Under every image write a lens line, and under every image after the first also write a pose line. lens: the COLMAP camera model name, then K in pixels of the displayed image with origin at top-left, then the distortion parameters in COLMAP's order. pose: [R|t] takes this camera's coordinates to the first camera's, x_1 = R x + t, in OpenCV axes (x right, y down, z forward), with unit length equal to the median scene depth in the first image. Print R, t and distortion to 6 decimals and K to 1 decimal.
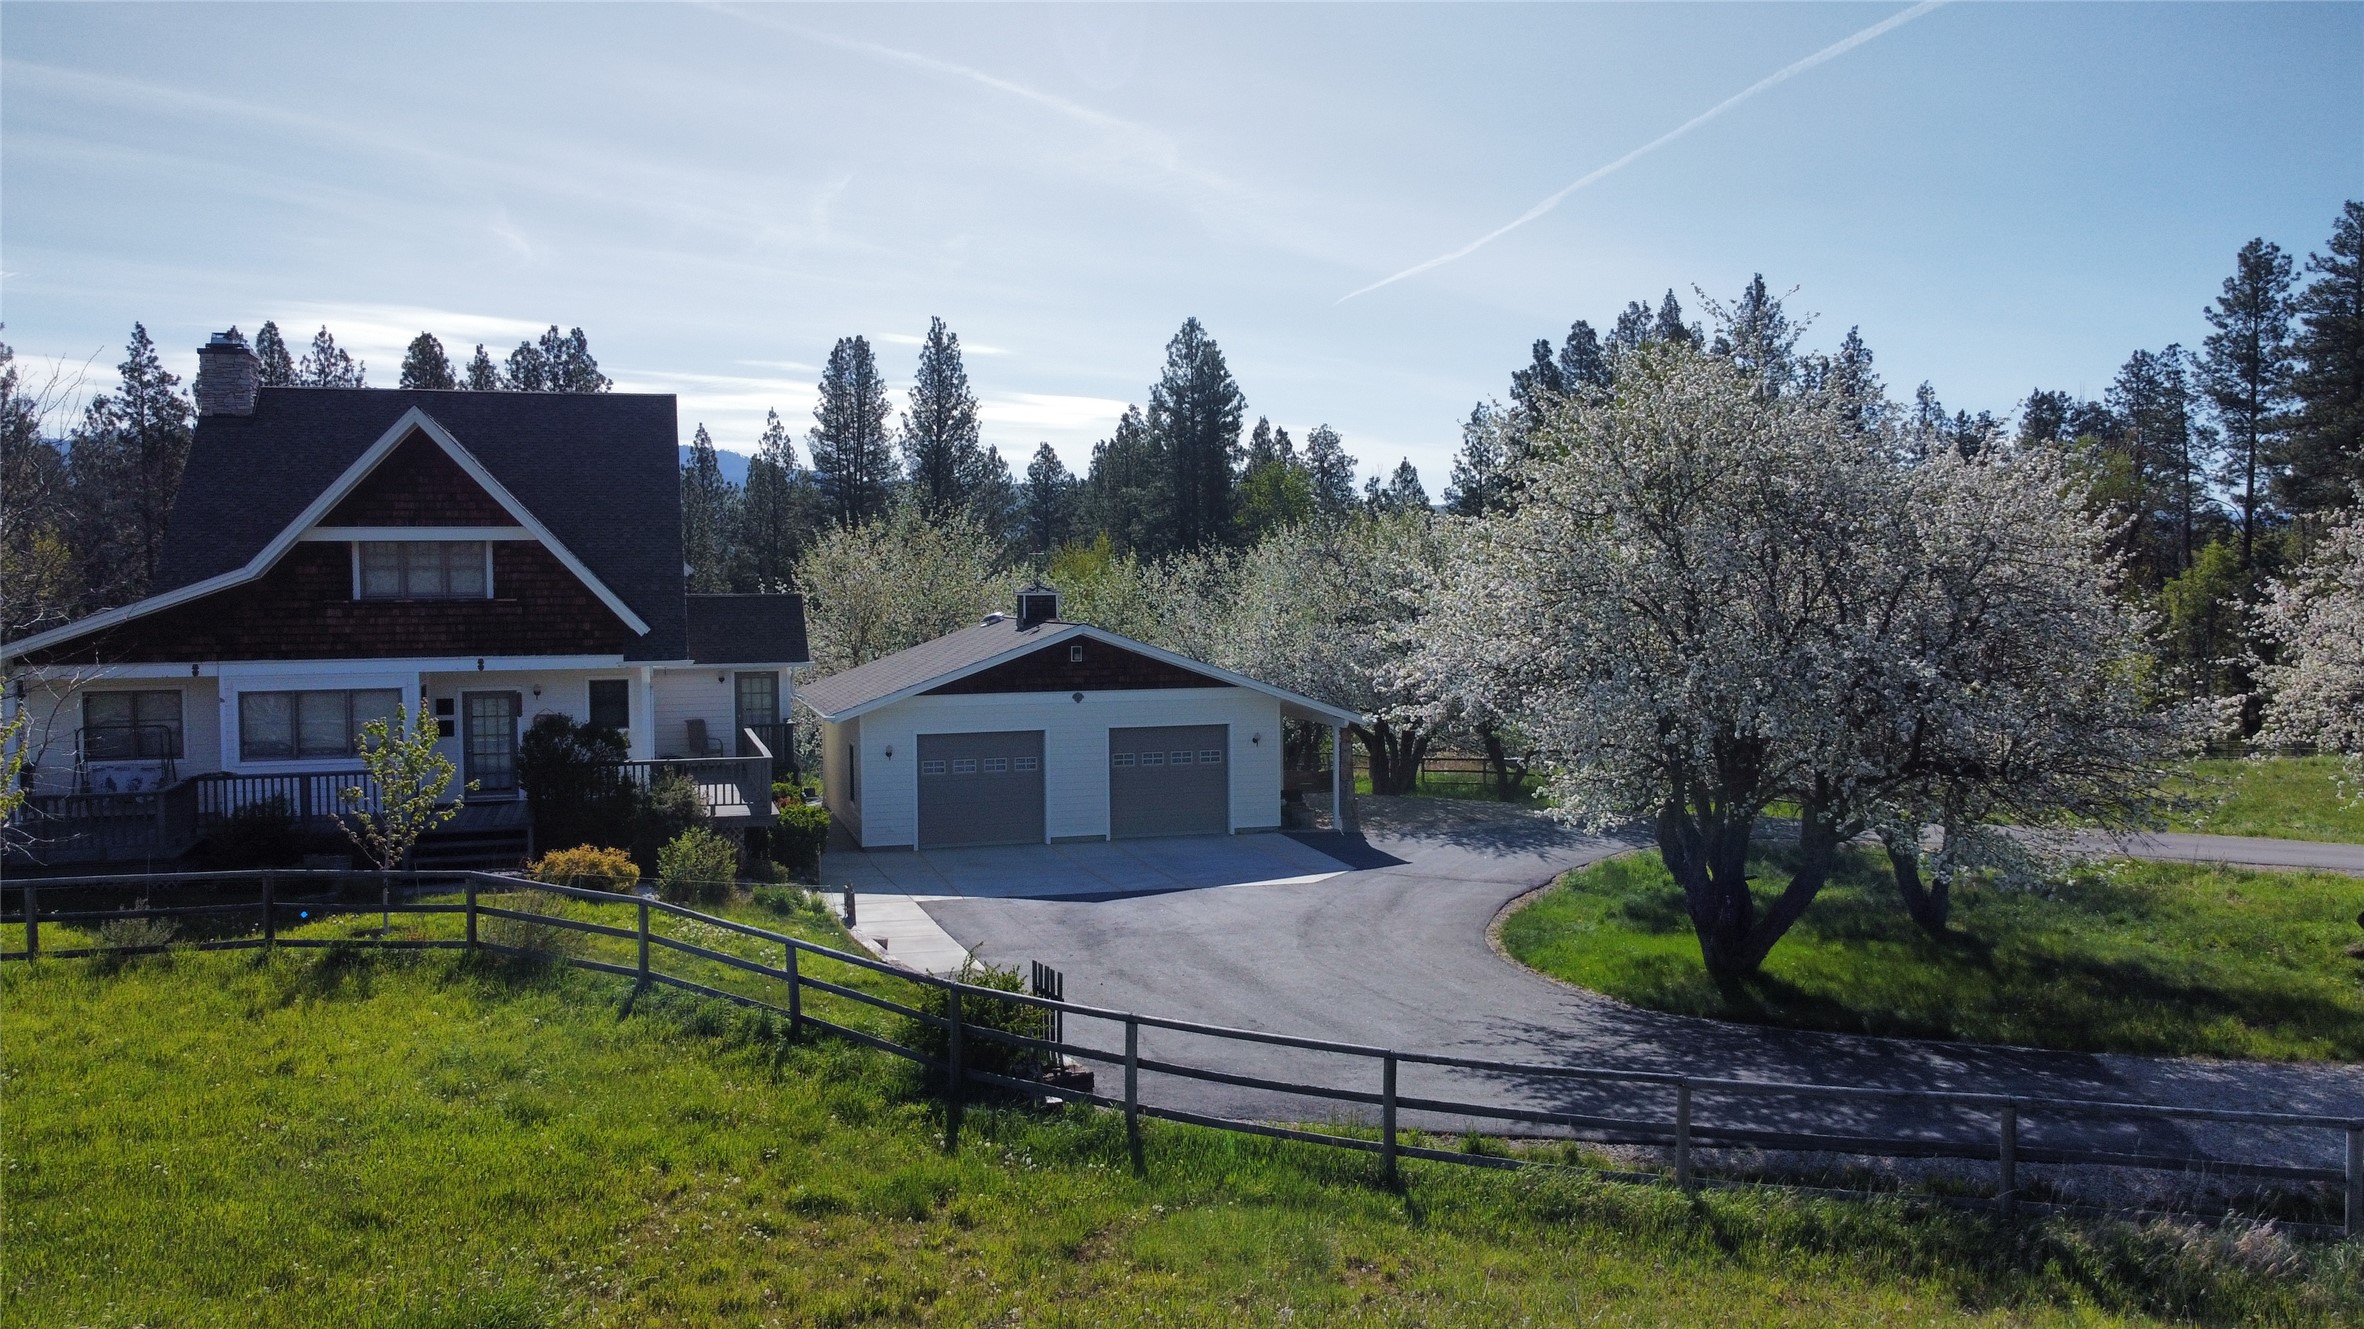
lens RADIAL K [[1776.6, 0, 1162.6], [0, 1776.6, 657.2], [0, 0, 1]] dist [0.000326, -0.004185]
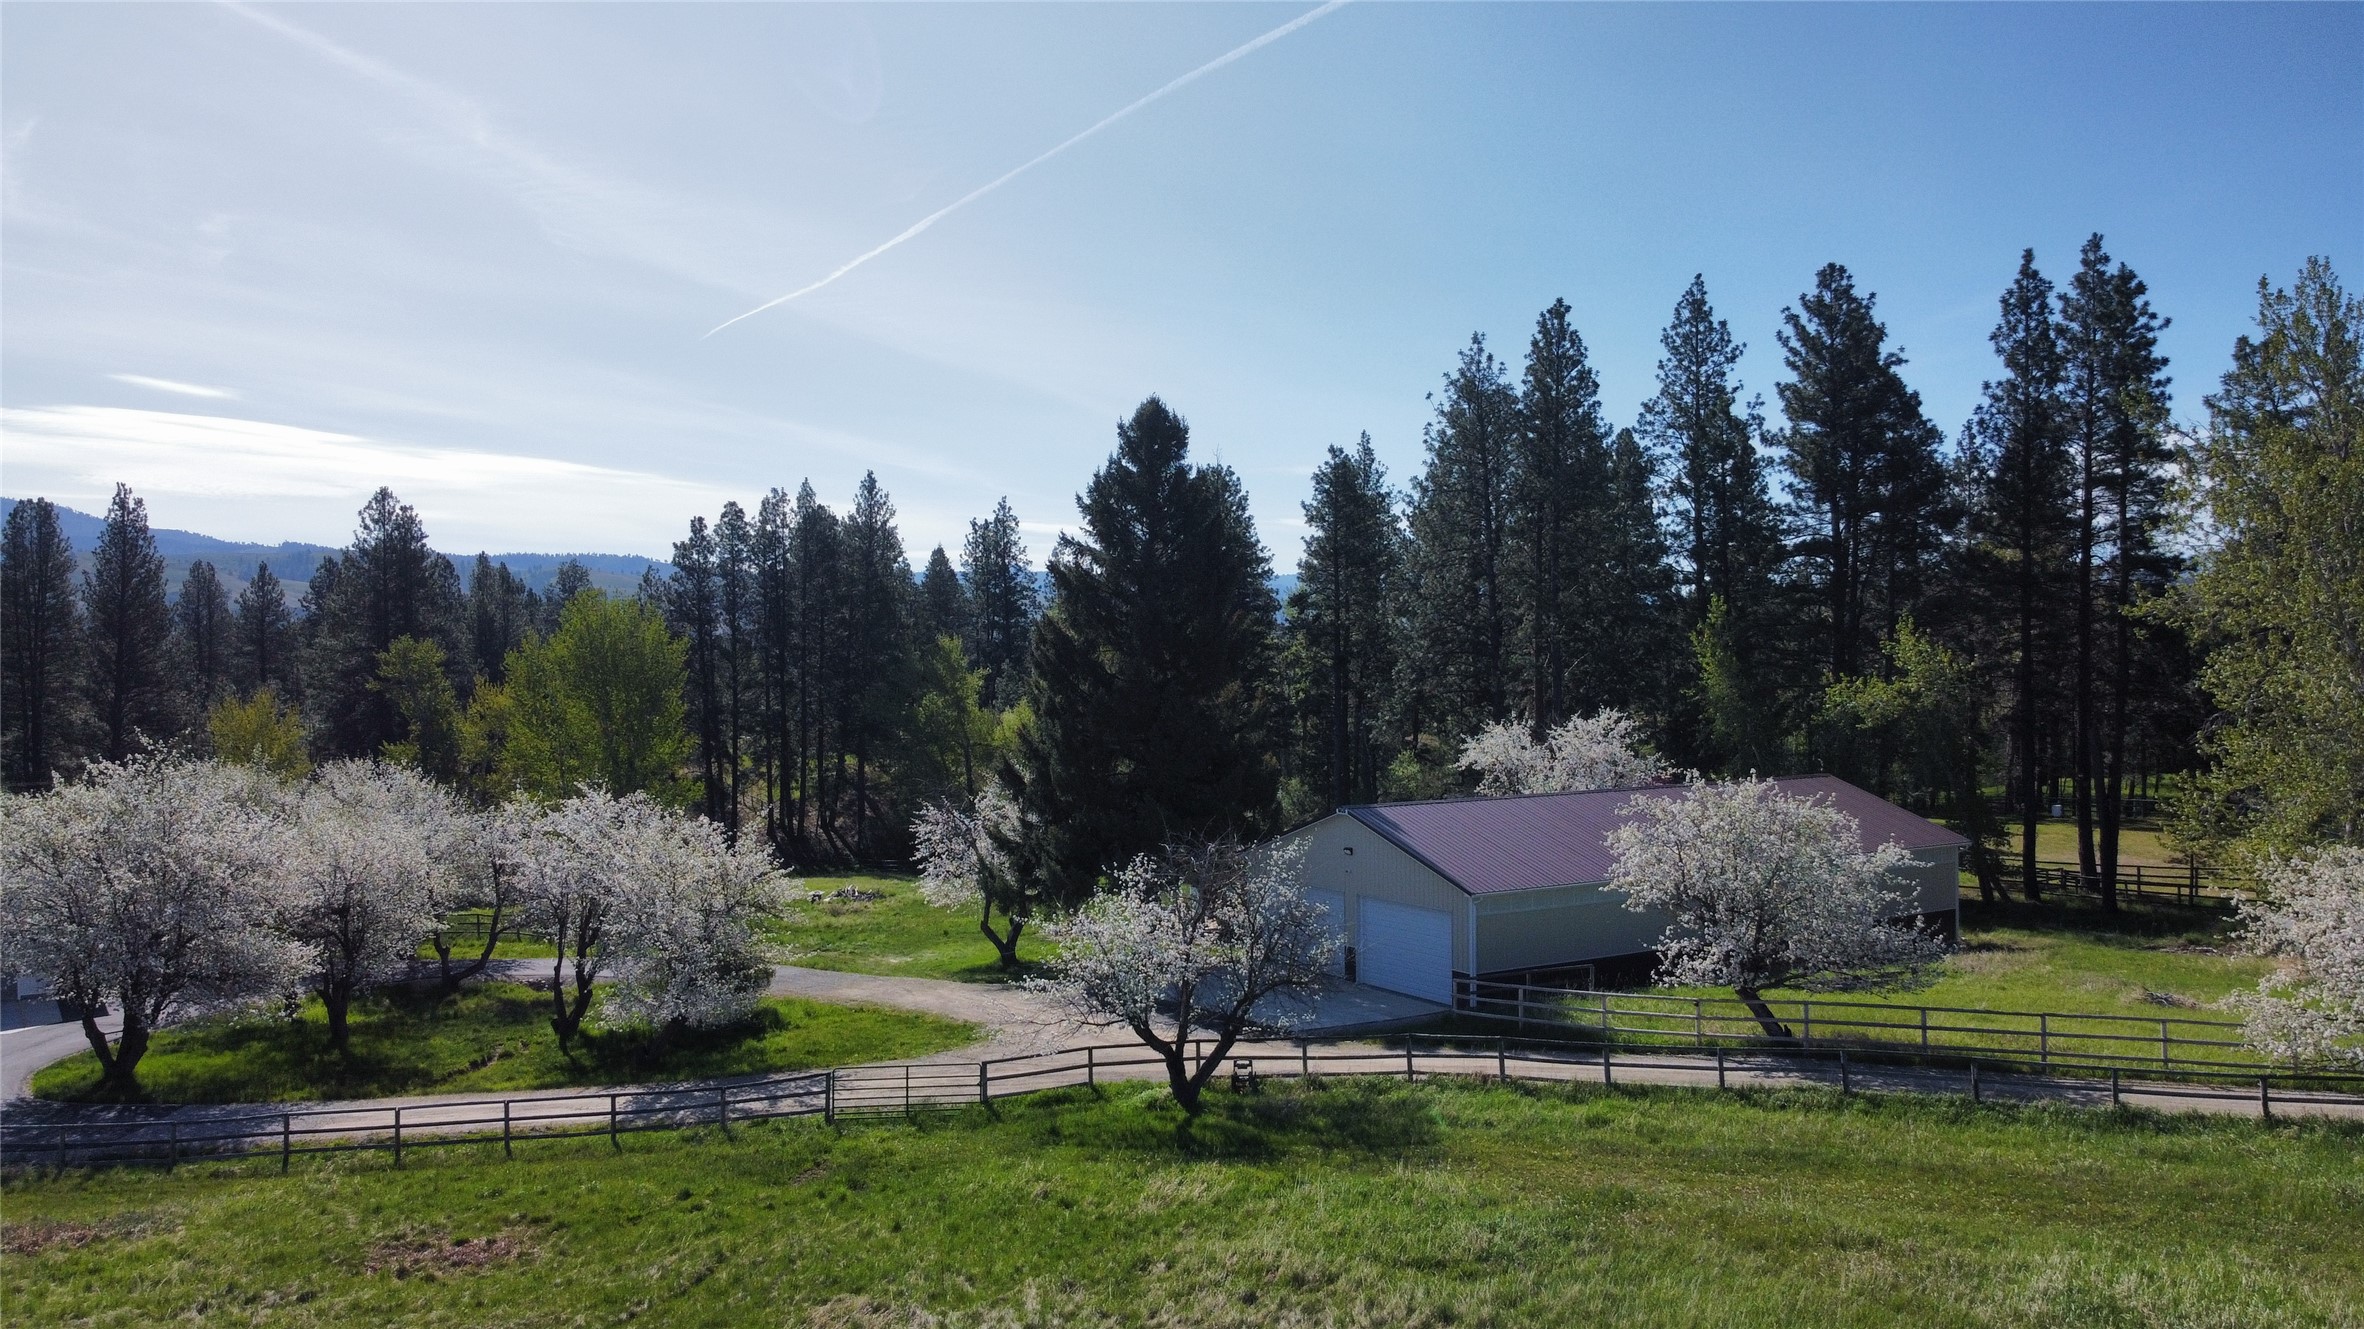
lens RADIAL K [[1778.0, 0, 1173.1], [0, 1778.0, 654.4], [0, 0, 1]] dist [-0.006613, -0.003998]
pose [[0.948798, 0.000048, 0.315882, 0.160948], [0.012932, 0.999156, -0.038994, -0.041472], [-0.315617, 0.041082, 0.947997, -0.260240]]
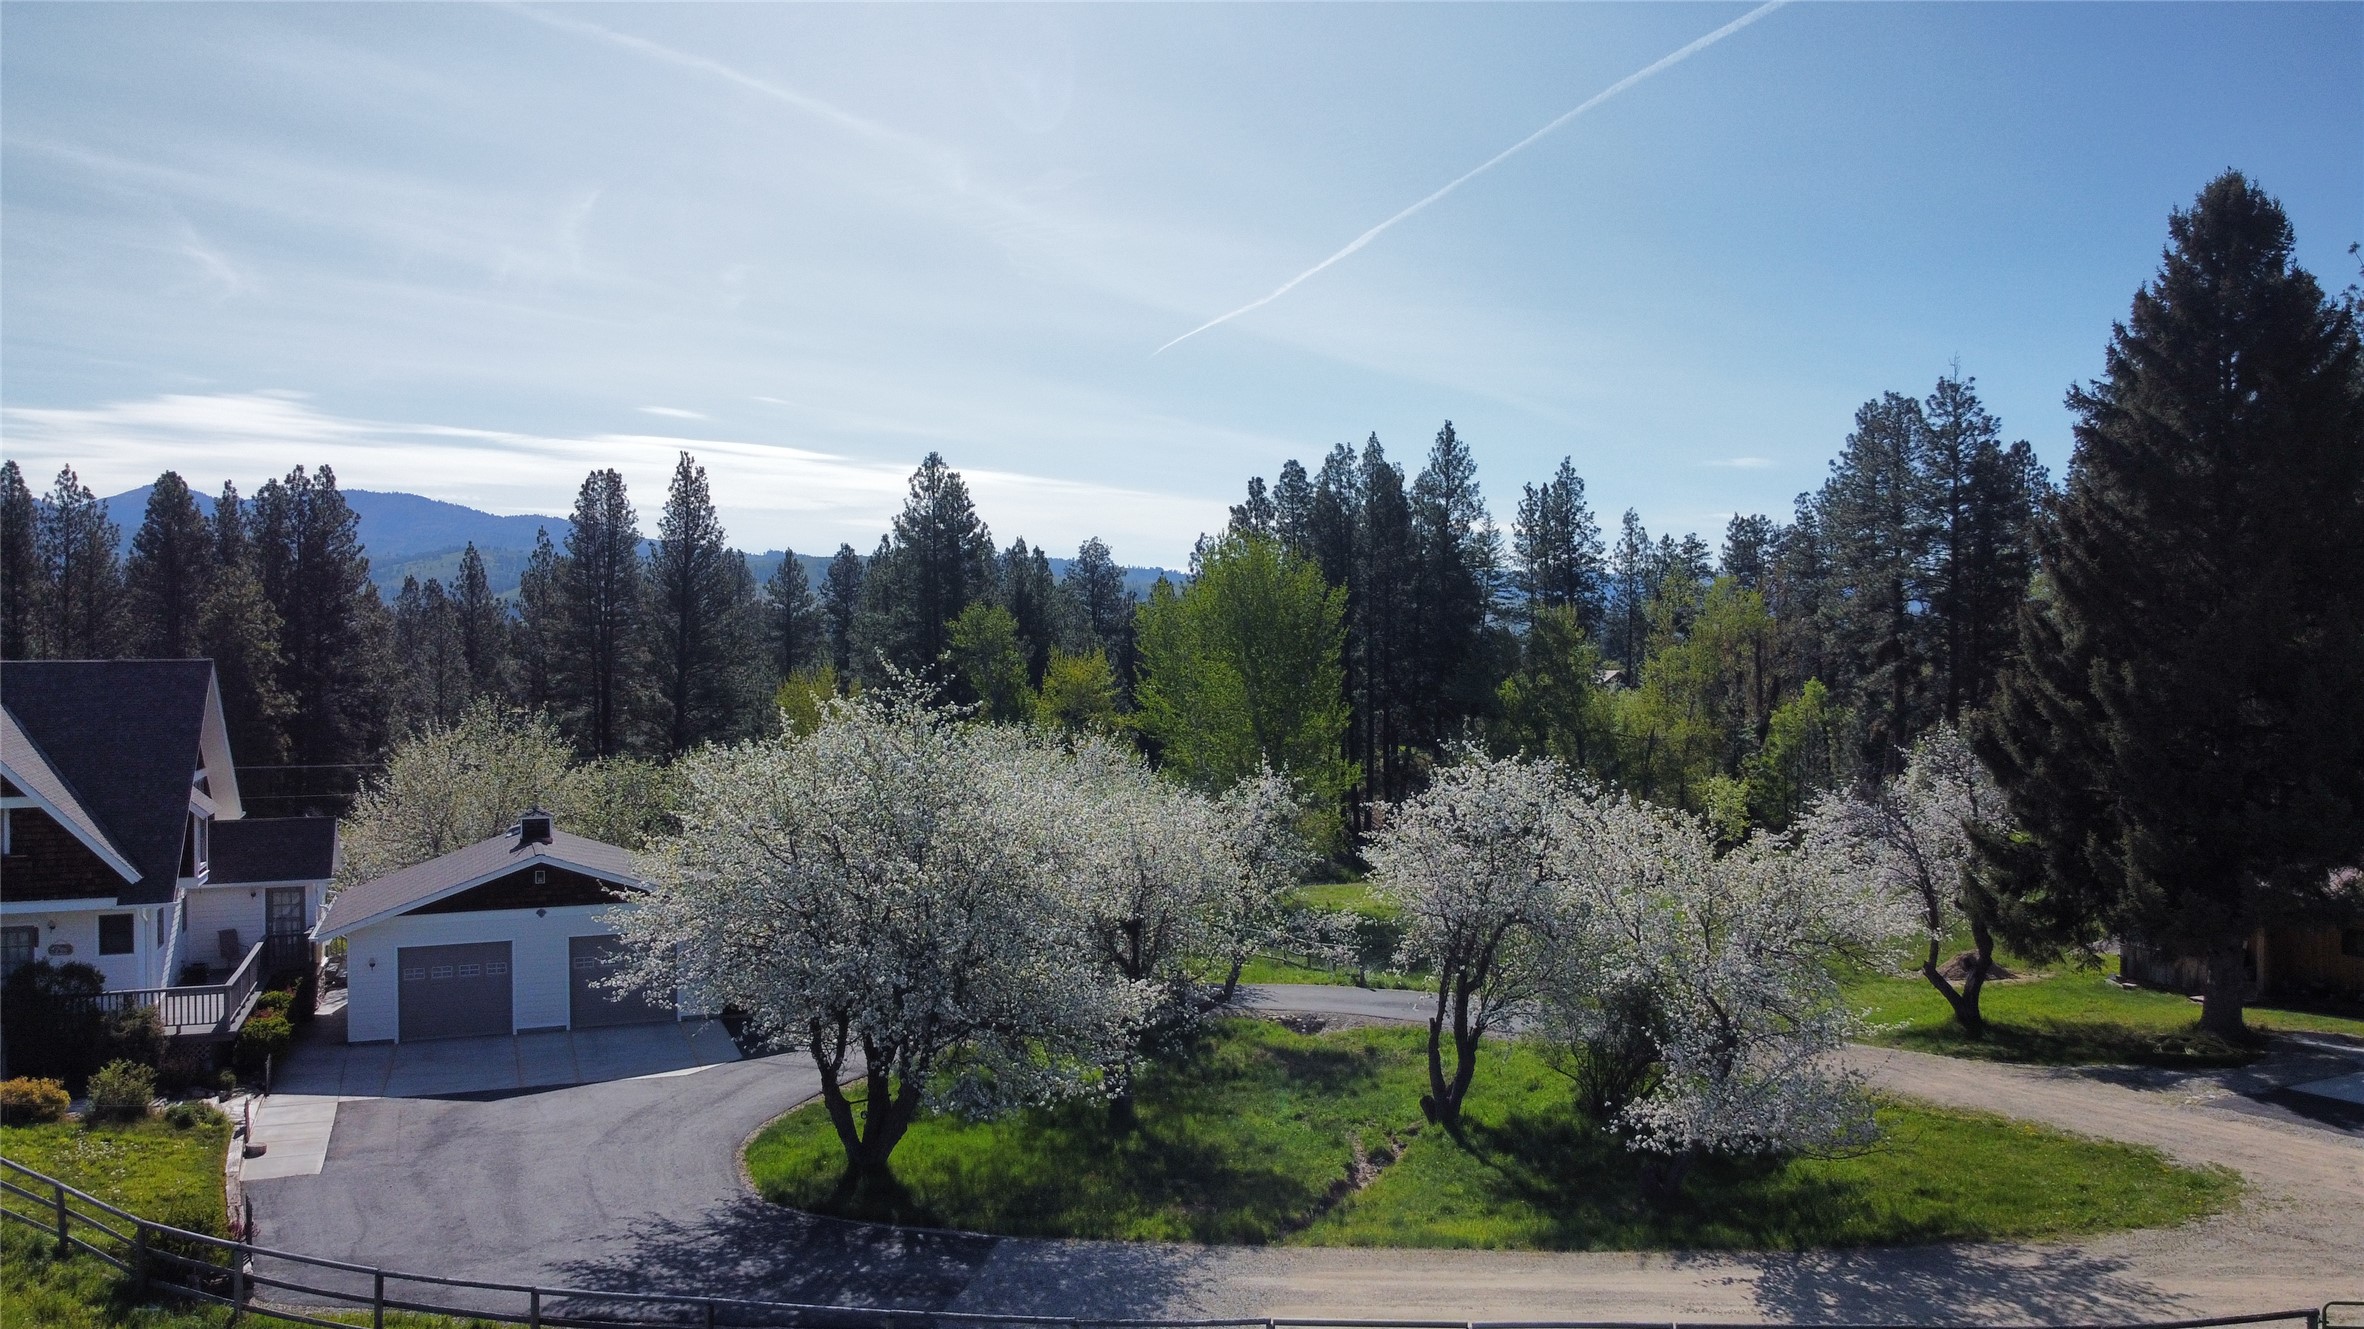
lens RADIAL K [[1776.6, 0, 1162.6], [0, 1776.6, 657.2], [0, 0, 1]] dist [0.000326, -0.004185]
pose [[0.997092, -0.000219, 0.076211, 0.085806], [0.003247, 0.999210, -0.039601, -0.031116], [-0.076143, 0.039733, 0.996305, -0.076254]]
